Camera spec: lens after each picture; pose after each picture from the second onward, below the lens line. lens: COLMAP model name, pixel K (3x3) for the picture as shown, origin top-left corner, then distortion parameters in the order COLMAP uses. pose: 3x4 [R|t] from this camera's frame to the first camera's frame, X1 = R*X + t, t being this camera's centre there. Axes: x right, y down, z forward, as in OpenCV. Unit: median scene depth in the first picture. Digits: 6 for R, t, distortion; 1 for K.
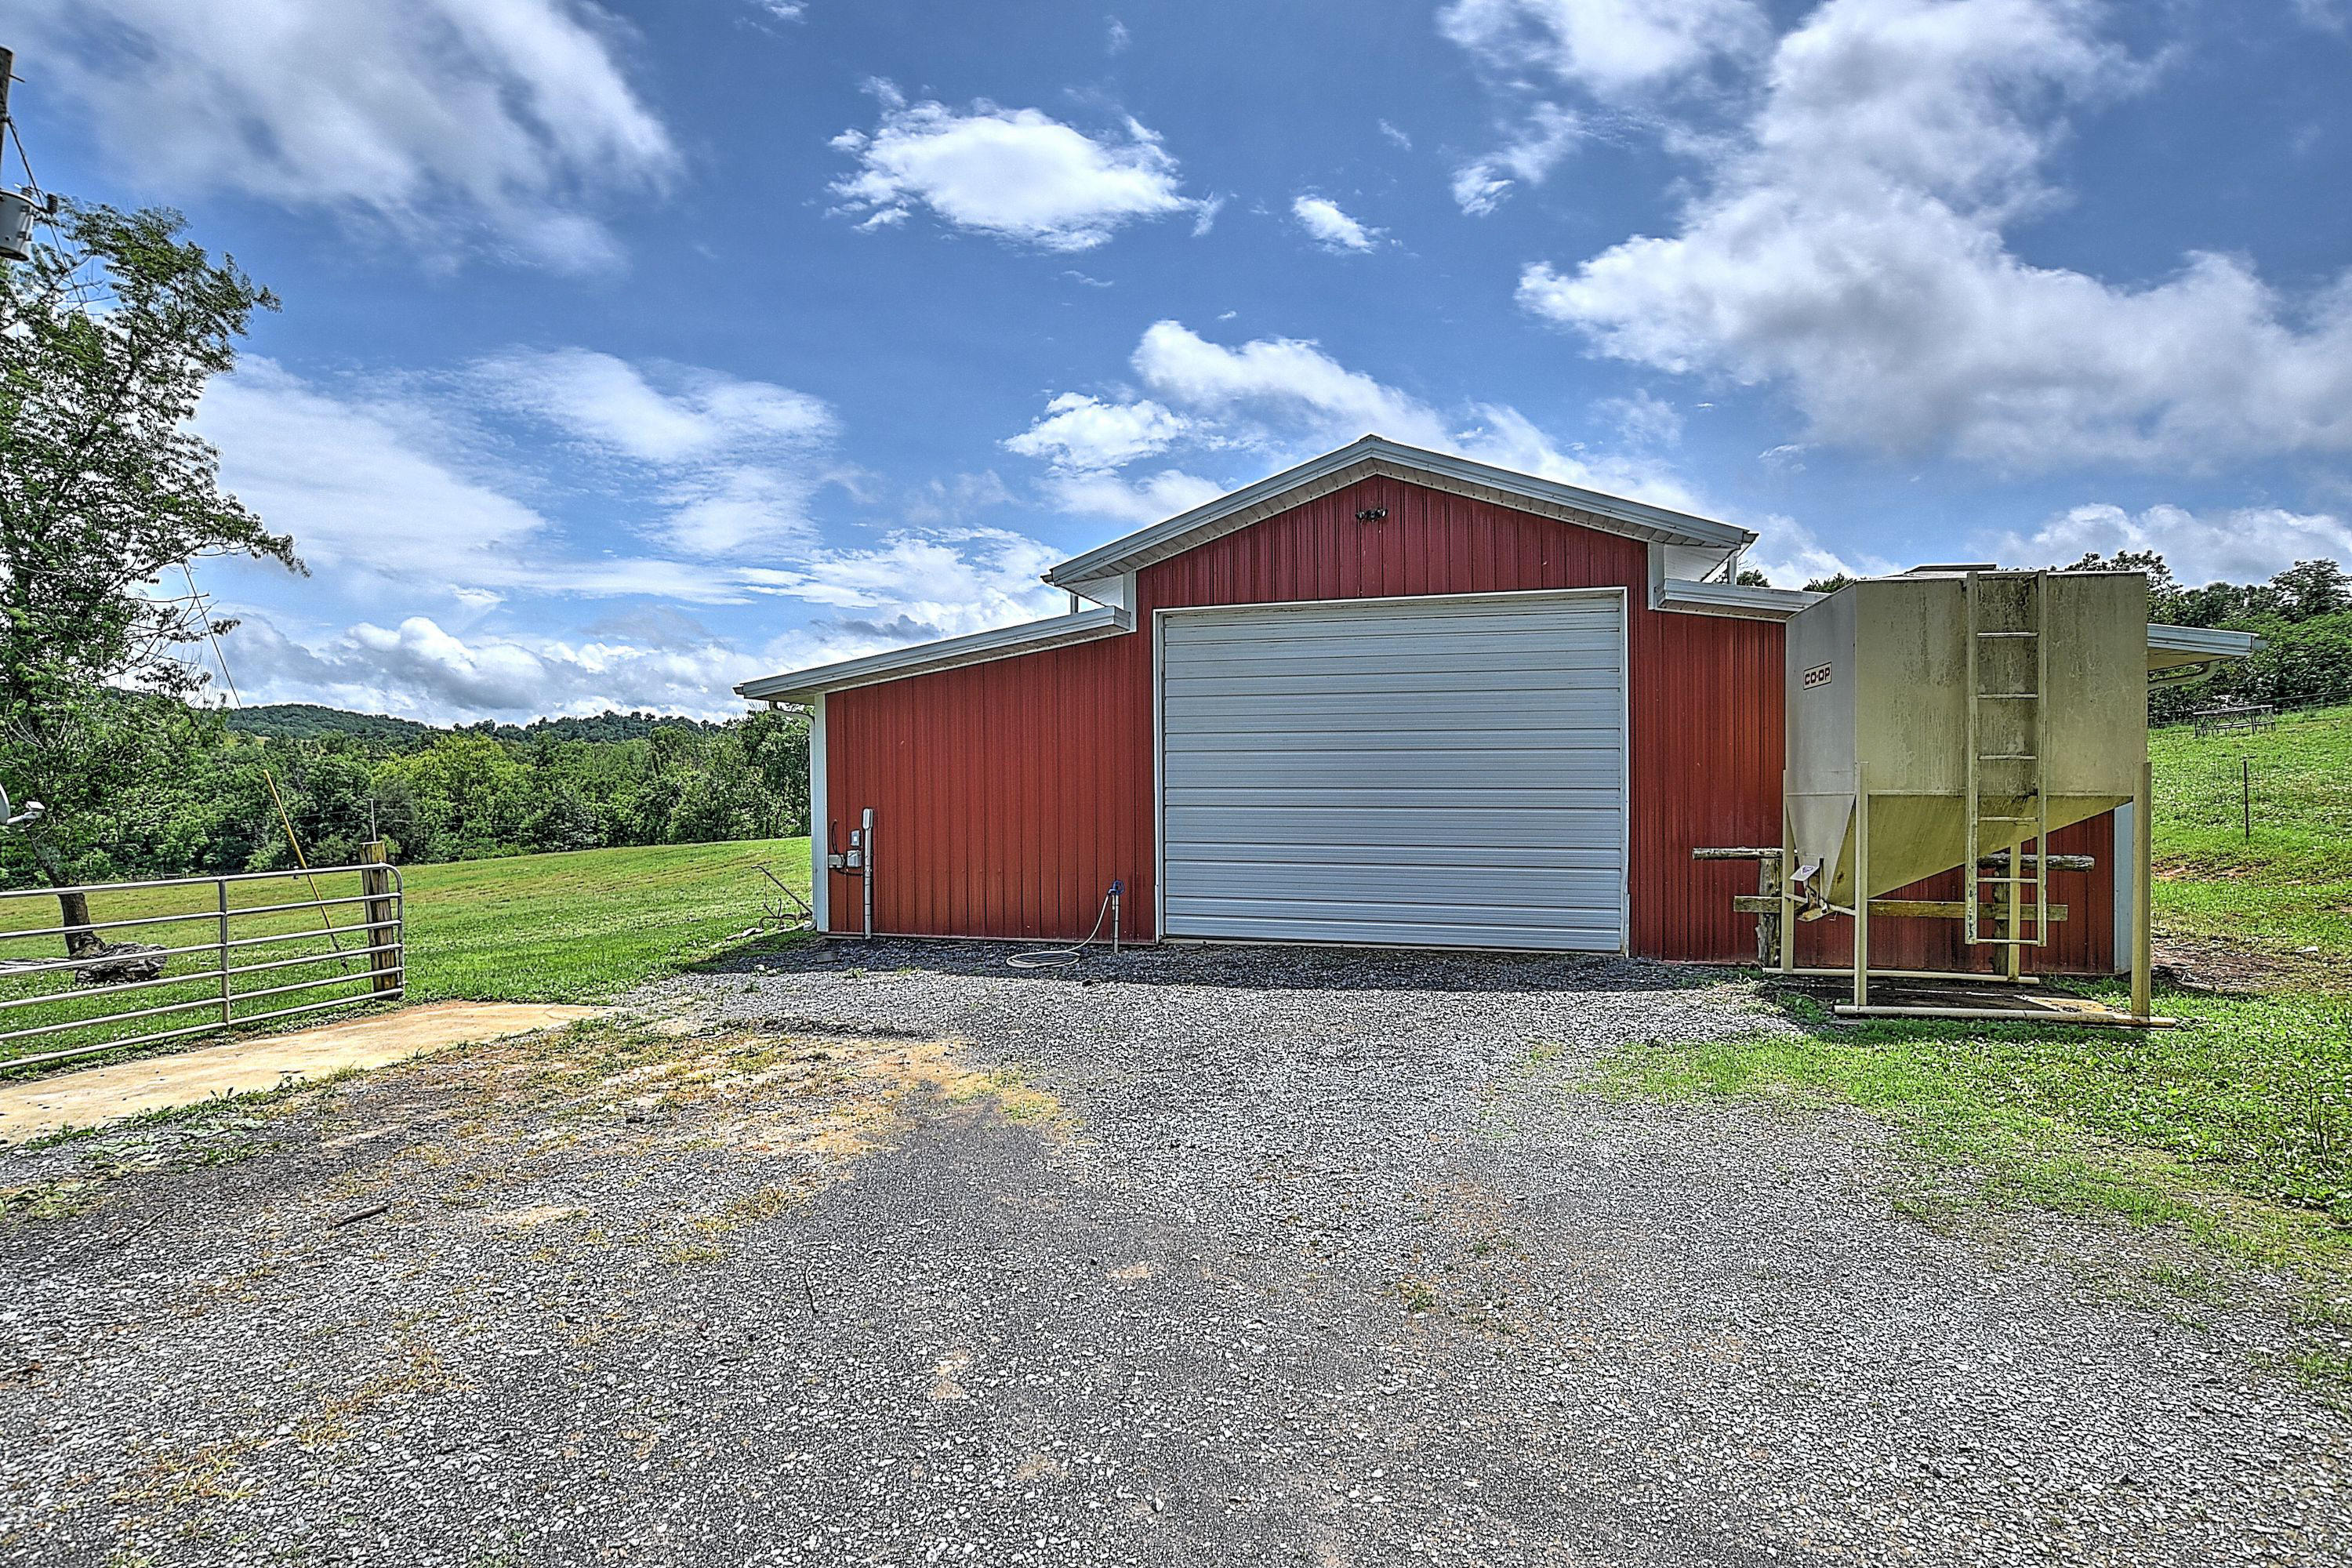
lens RADIAL K [[1193.8, 0, 1176.0], [0, 1193.8, 784.0], [0, 0, 1]] dist [-0.030038, 0.000875]
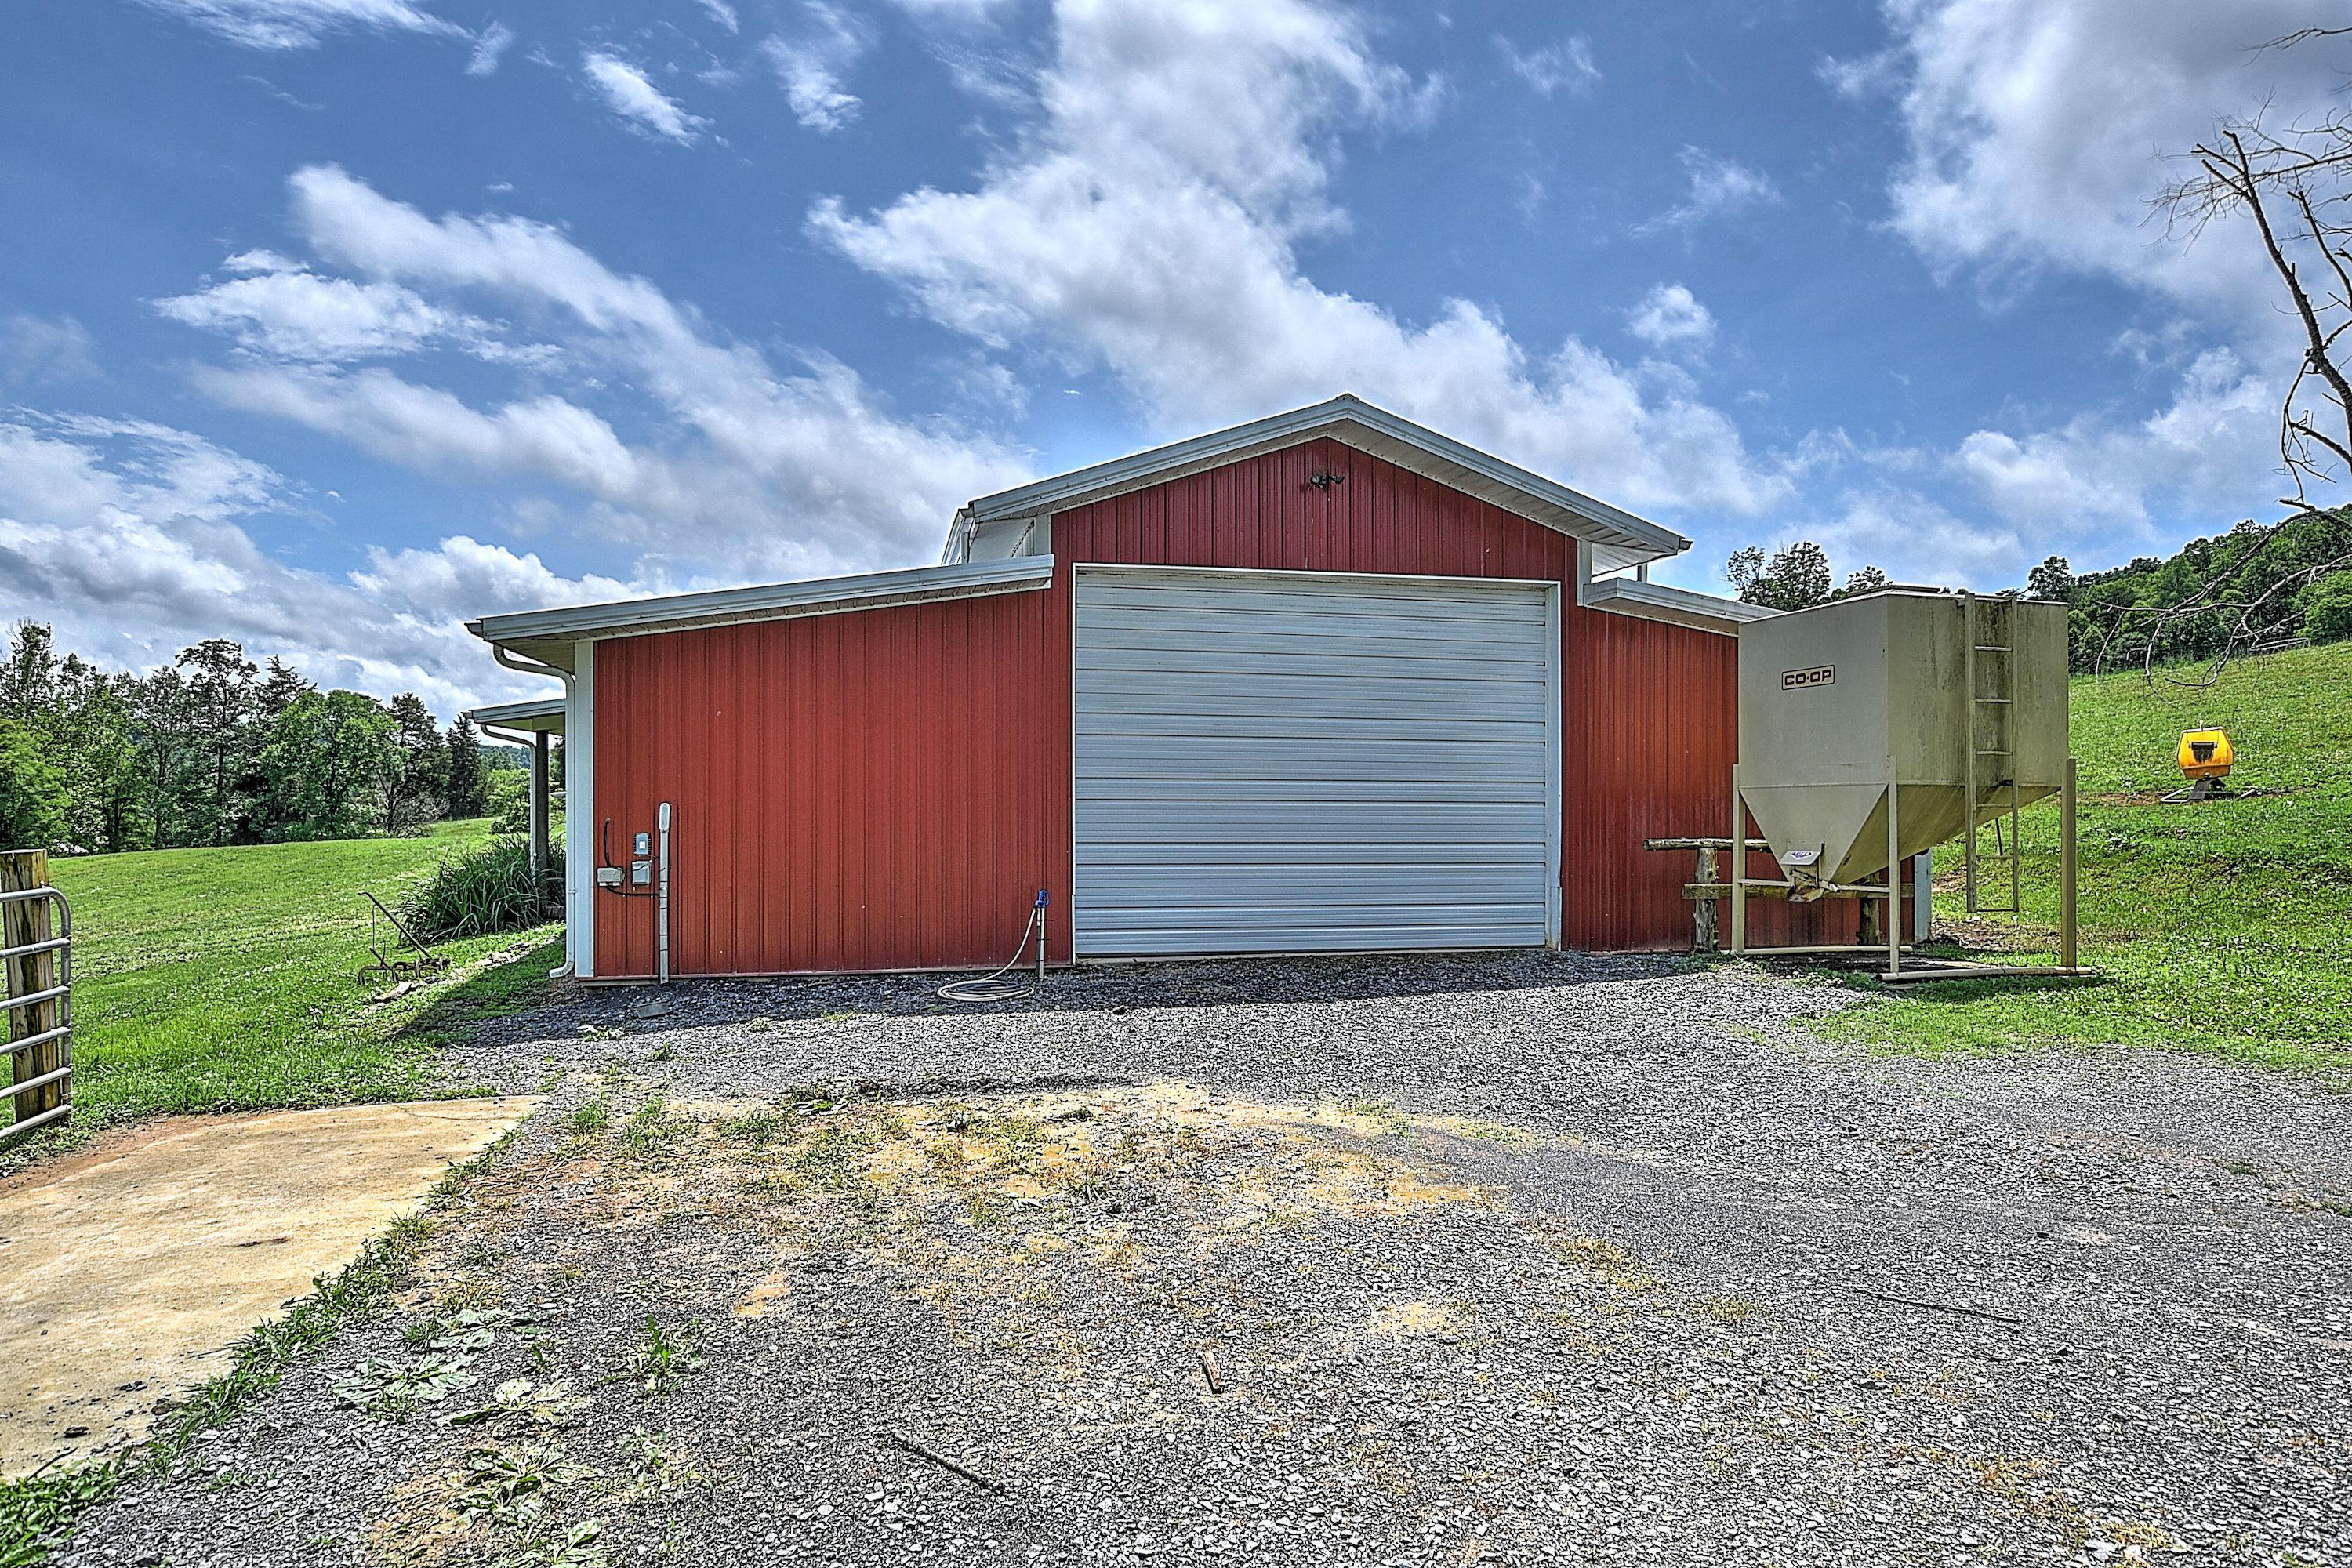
lens RADIAL K [[1387.8, 0, 1176.0], [0, 1387.8, 784.0], [0, 0, 1]] dist [-0.012095, -0.001299]
pose [[0.875330, 0.009502, 0.483434, -0.429475], [-0.005868, 0.999942, -0.009029, 0.016152], [-0.483491, 0.005066, 0.875335, 0.122078]]
